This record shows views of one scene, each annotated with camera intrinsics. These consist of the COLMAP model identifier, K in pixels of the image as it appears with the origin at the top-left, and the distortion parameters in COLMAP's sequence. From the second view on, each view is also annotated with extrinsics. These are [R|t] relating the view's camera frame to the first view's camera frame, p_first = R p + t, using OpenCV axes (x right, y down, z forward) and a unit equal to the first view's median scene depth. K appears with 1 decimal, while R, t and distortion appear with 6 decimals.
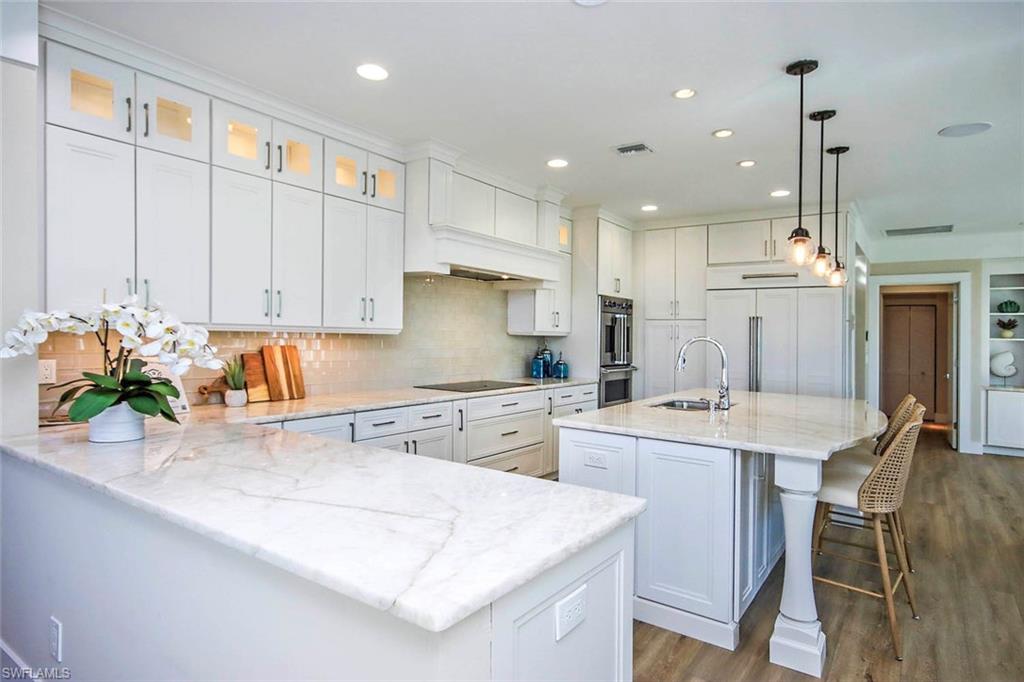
lens RADIAL K [[571.1, 0, 512.0], [0, 571.1, 341.0], [0, 0, 1]] dist [-0.001965, -0.000147]
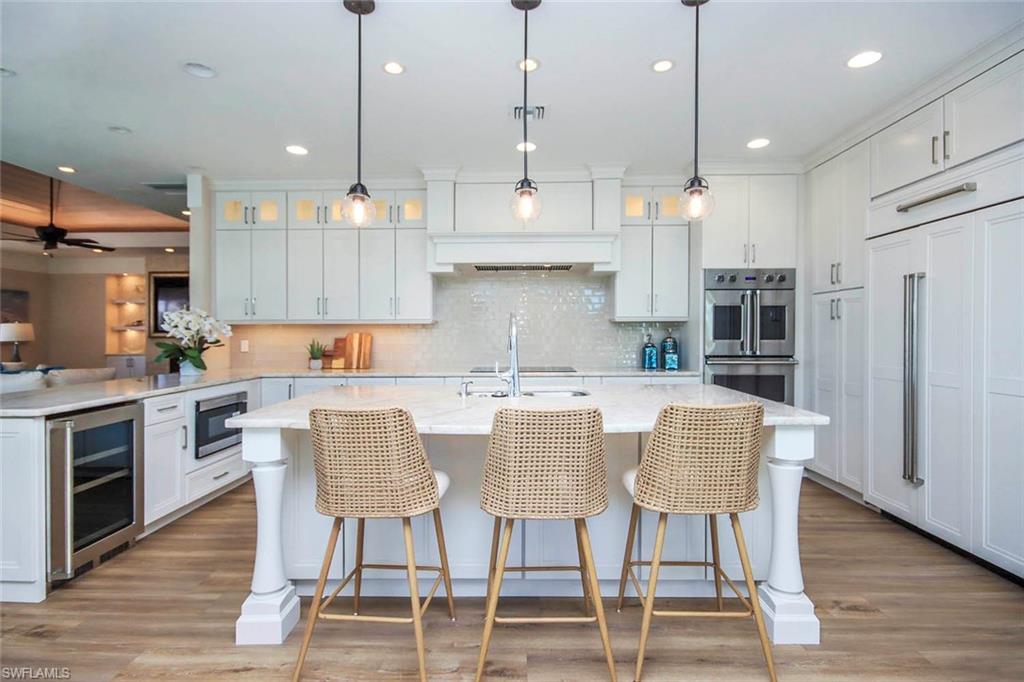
lens RADIAL K [[532.4, 0, 512.0], [0, 532.4, 341.0], [0, 0, 1]] dist [-0.001566, -0.000549]
pose [[0.546343, -0.008213, -0.837521, 0.838135], [0.006418, 0.999964, -0.005620, 0.032913], [0.837537, -0.002305, 0.546376, 0.467705]]
